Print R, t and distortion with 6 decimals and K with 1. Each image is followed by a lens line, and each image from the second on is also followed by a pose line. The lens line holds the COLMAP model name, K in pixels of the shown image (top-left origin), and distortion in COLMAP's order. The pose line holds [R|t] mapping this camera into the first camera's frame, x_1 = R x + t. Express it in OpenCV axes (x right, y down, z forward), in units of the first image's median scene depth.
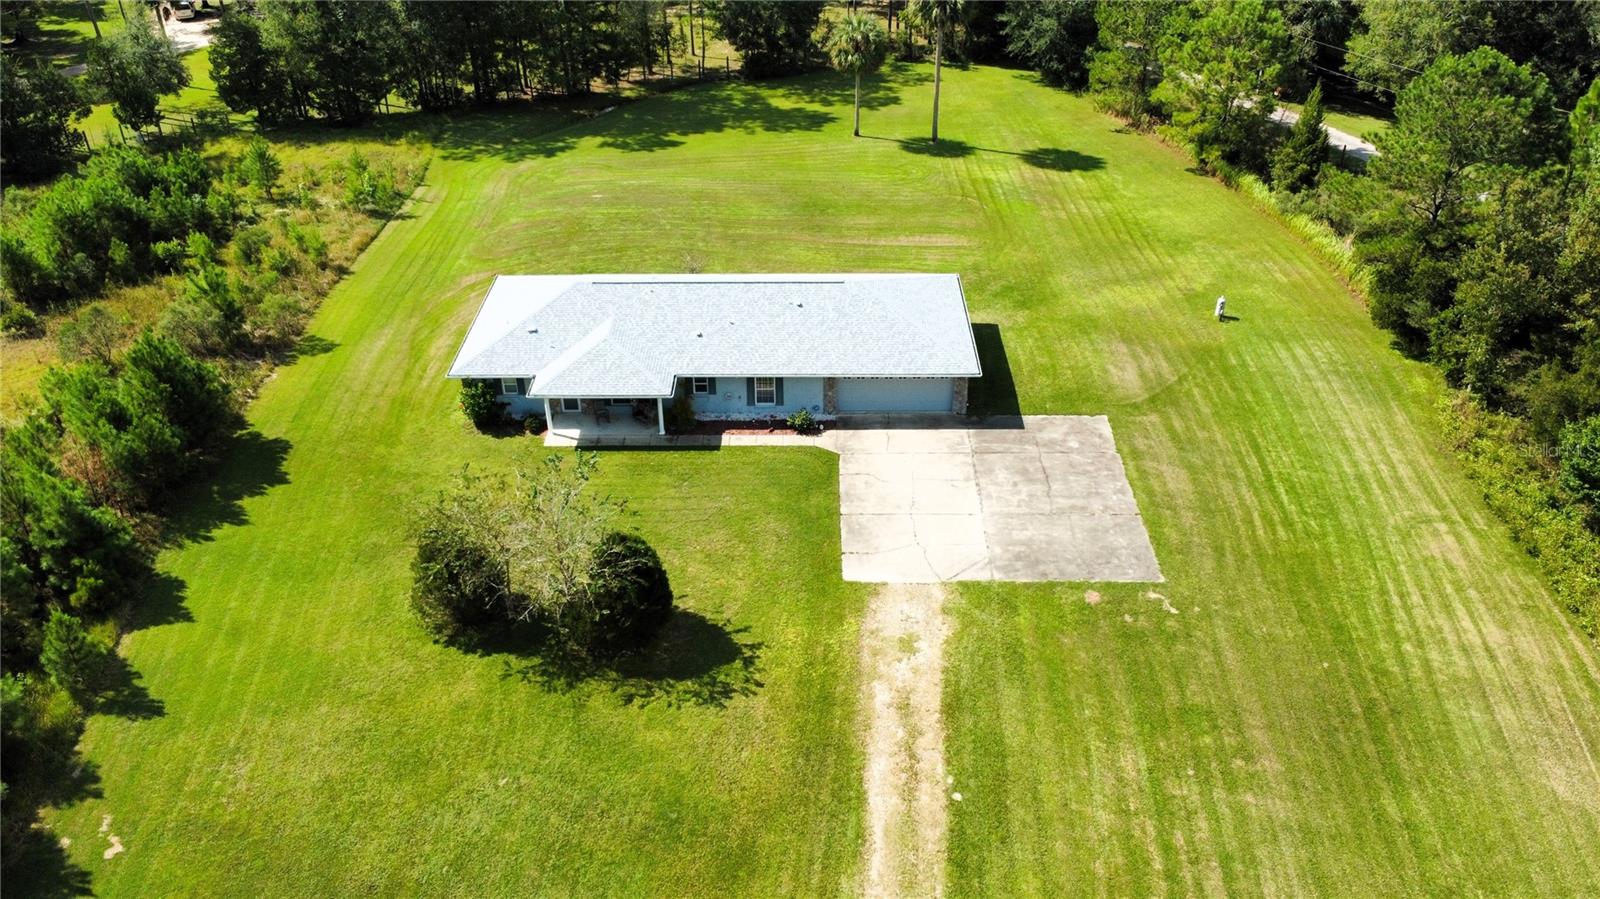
lens RADIAL K [[1211.7, 0, 791.3], [0, 1211.7, 444.7], [0, 0, 1]] dist [0.005866, -0.009902]
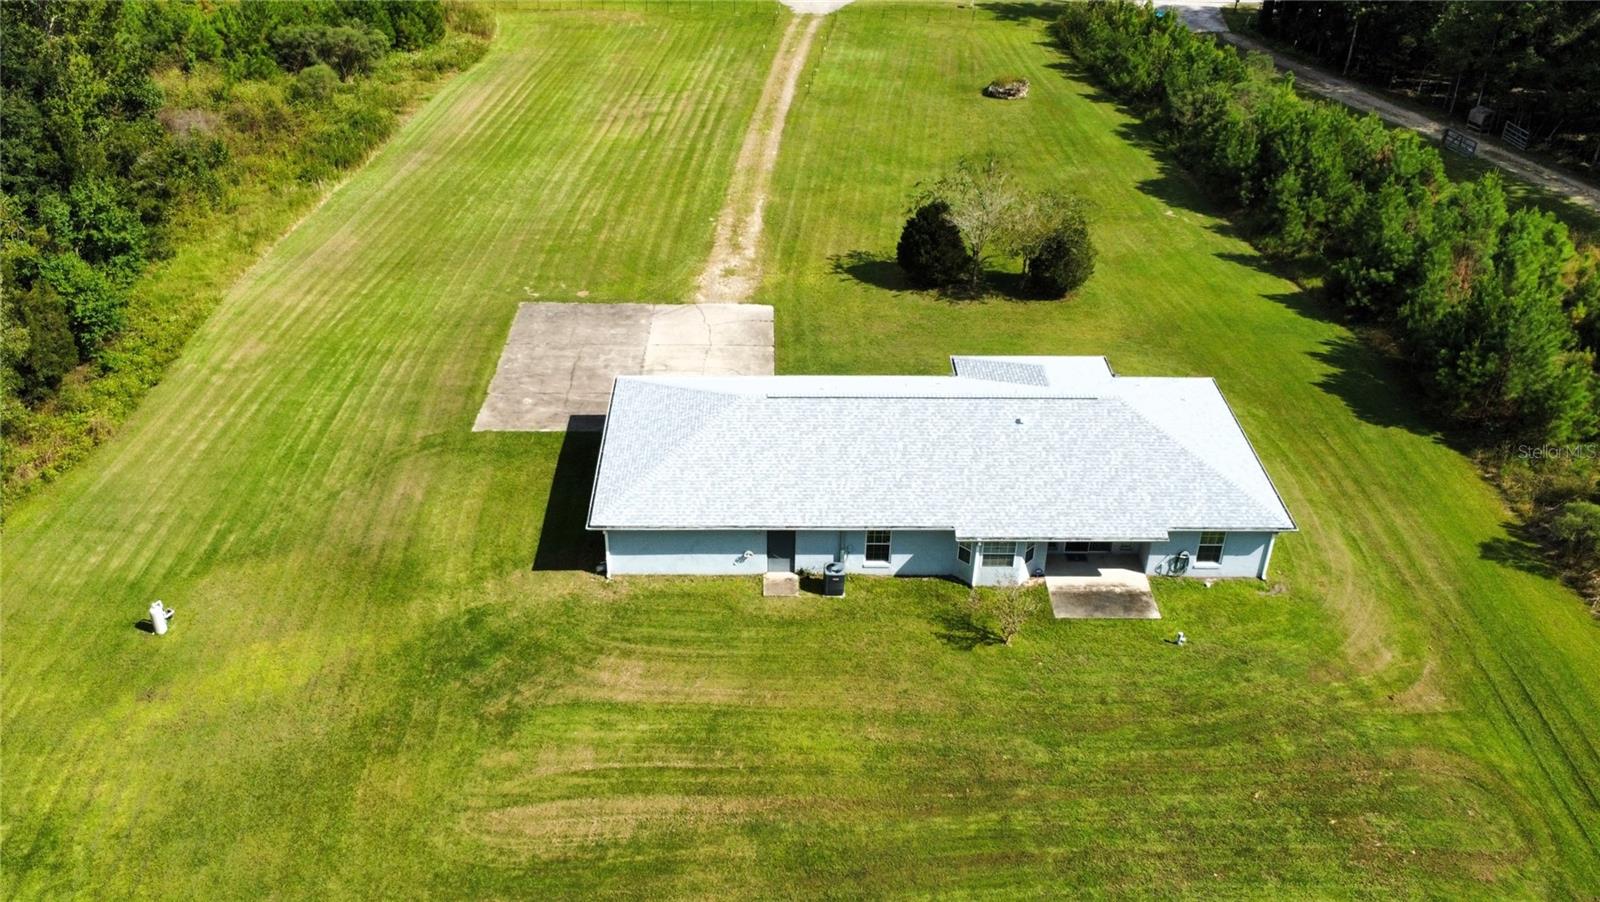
lens RADIAL K [[1403.0, 0, 783.2], [0, 1403.0, 449.6], [0, 0, 1]] dist [0.025831, 0.006404]
pose [[-0.999705, 0.013545, -0.020139, 0.052004], [-0.012637, 0.417905, 0.908403, -0.944465], [0.020721, 0.908390, -0.417611, 1.428903]]
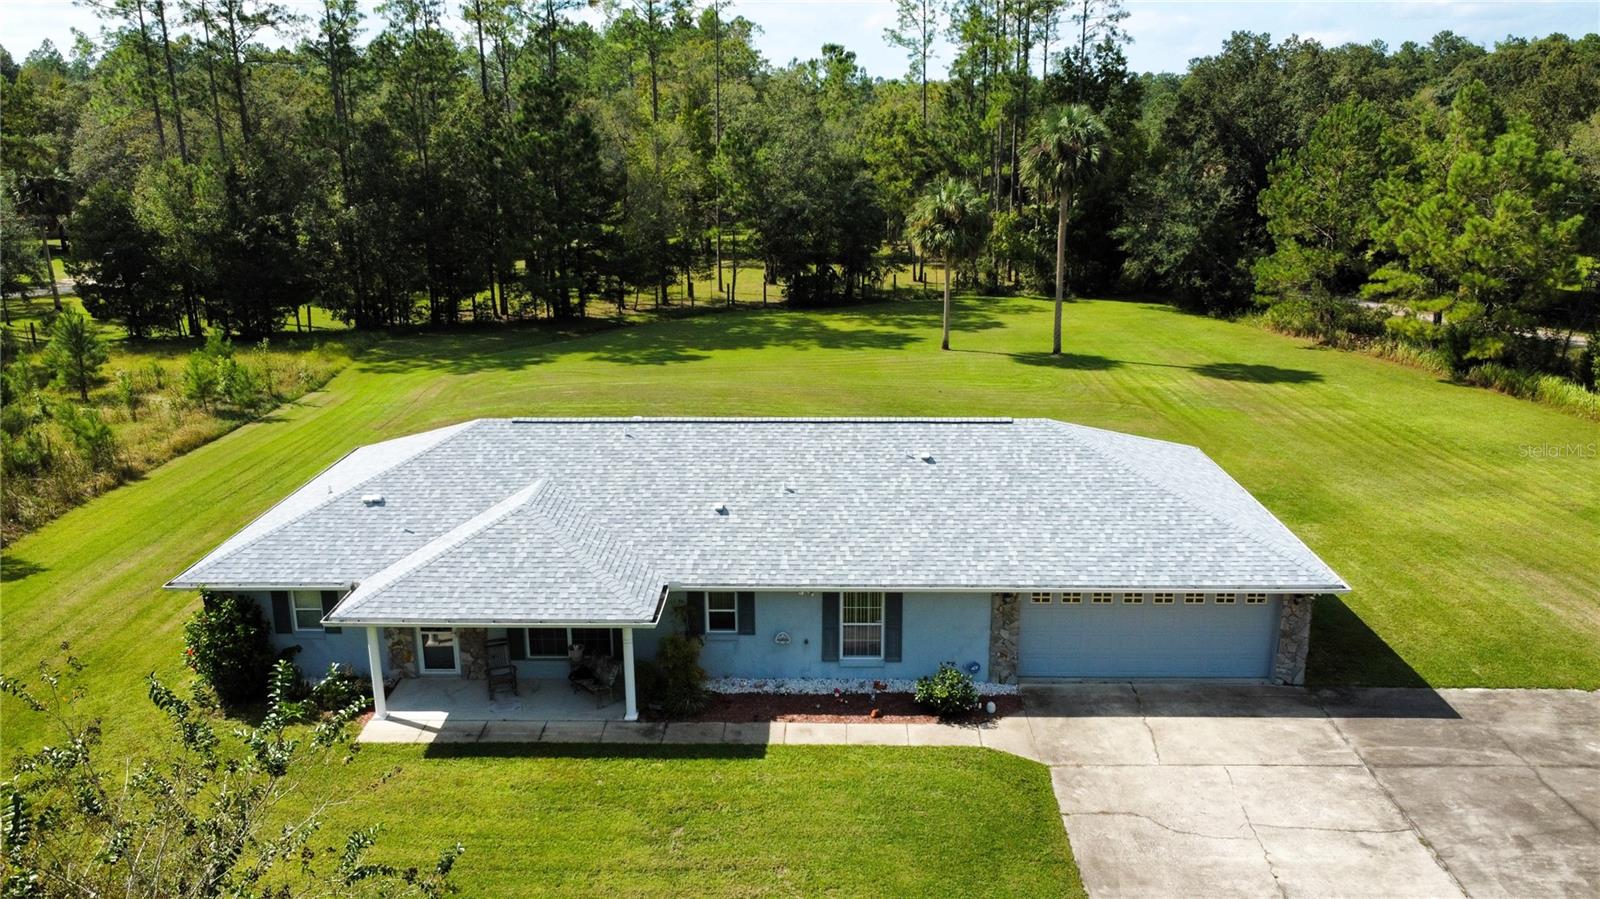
lens RADIAL K [[1211.7, 0, 797.4], [0, 1211.7, 441.9], [0, 0, 1]] dist [0.005866, -0.009902]
pose [[0.999913, 0.005738, -0.011903, -0.040215], [-0.009118, 0.951596, -0.307217, 0.029024], [0.009564, 0.307299, 0.951565, 0.534028]]
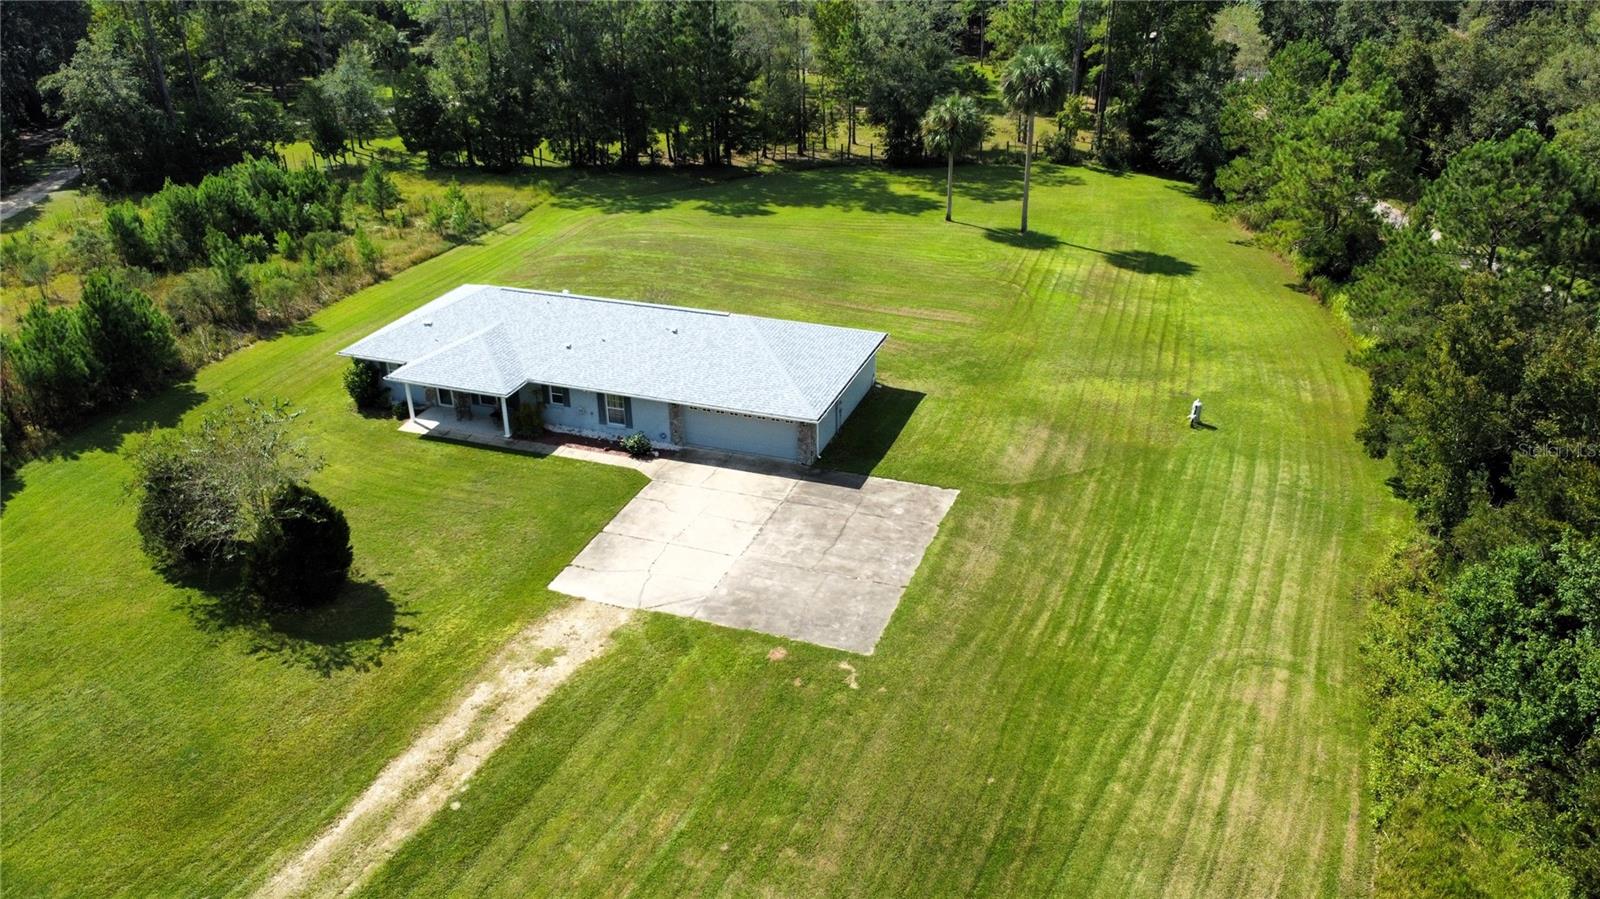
lens RADIAL K [[1211.7, 0, 795.3], [0, 1211.7, 441.1], [0, 0, 1]] dist [0.005866, -0.009902]
pose [[0.944855, 0.142971, -0.294634, 0.396652], [-0.176794, 0.979994, -0.091414, 0.042153], [0.275670, 0.138462, 0.951228, 0.118605]]
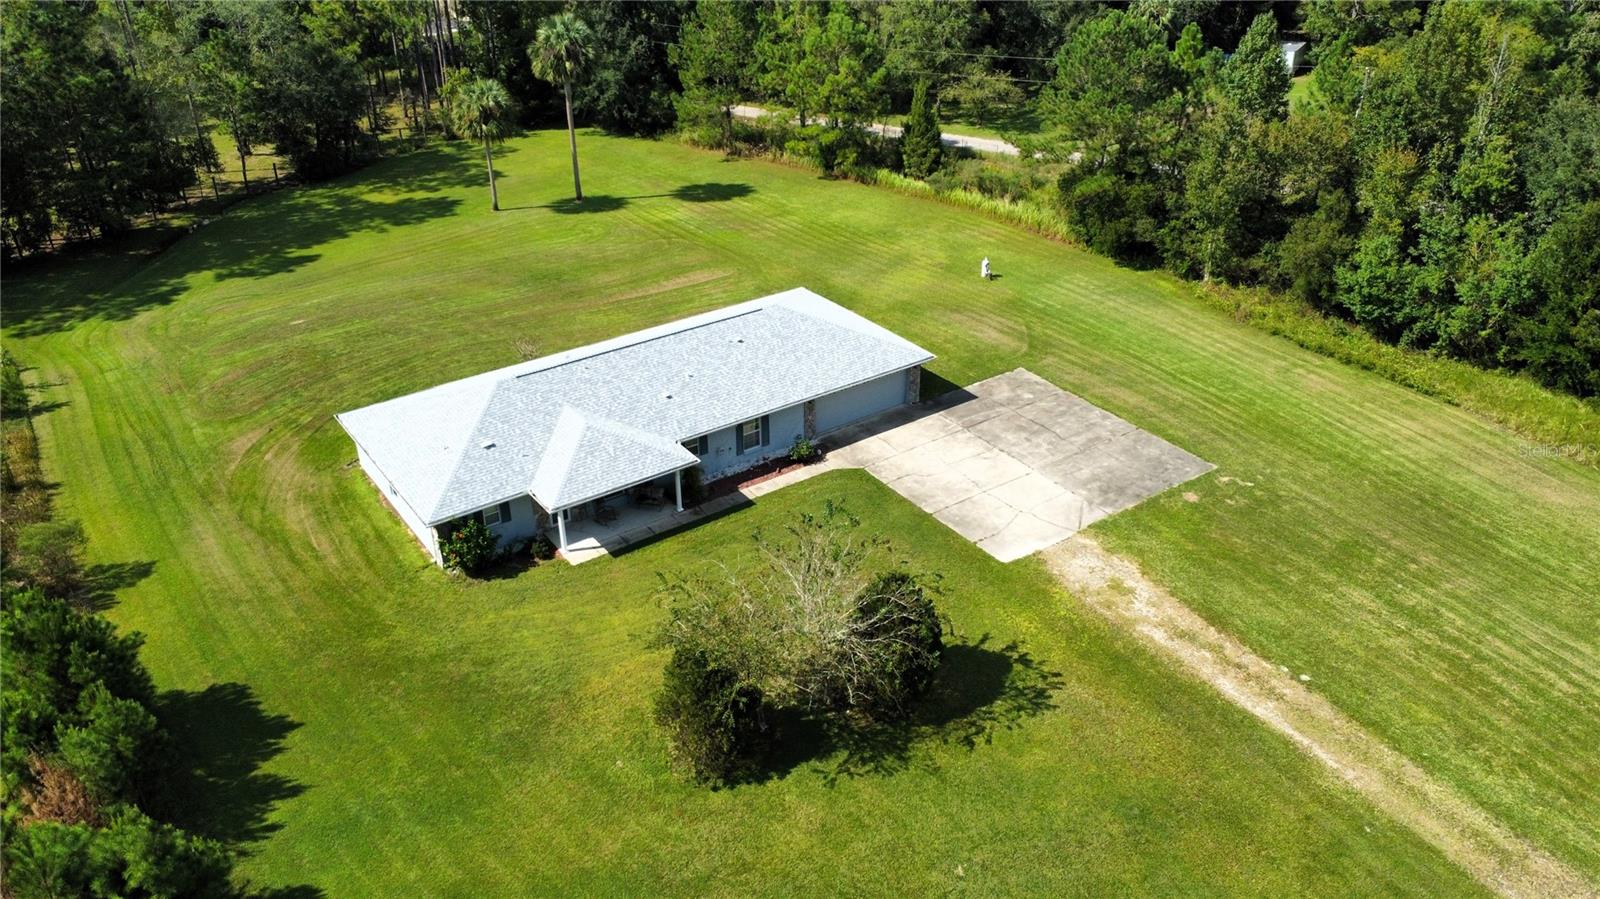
lens RADIAL K [[1211.7, 0, 792.0], [0, 1211.7, 450.1], [0, 0, 1]] dist [0.005866, -0.009902]
pose [[0.809955, -0.286332, 0.511846, -0.466371], [0.322904, 0.946253, 0.018375, -0.039466], [-0.489598, 0.150395, 0.858880, 0.188204]]
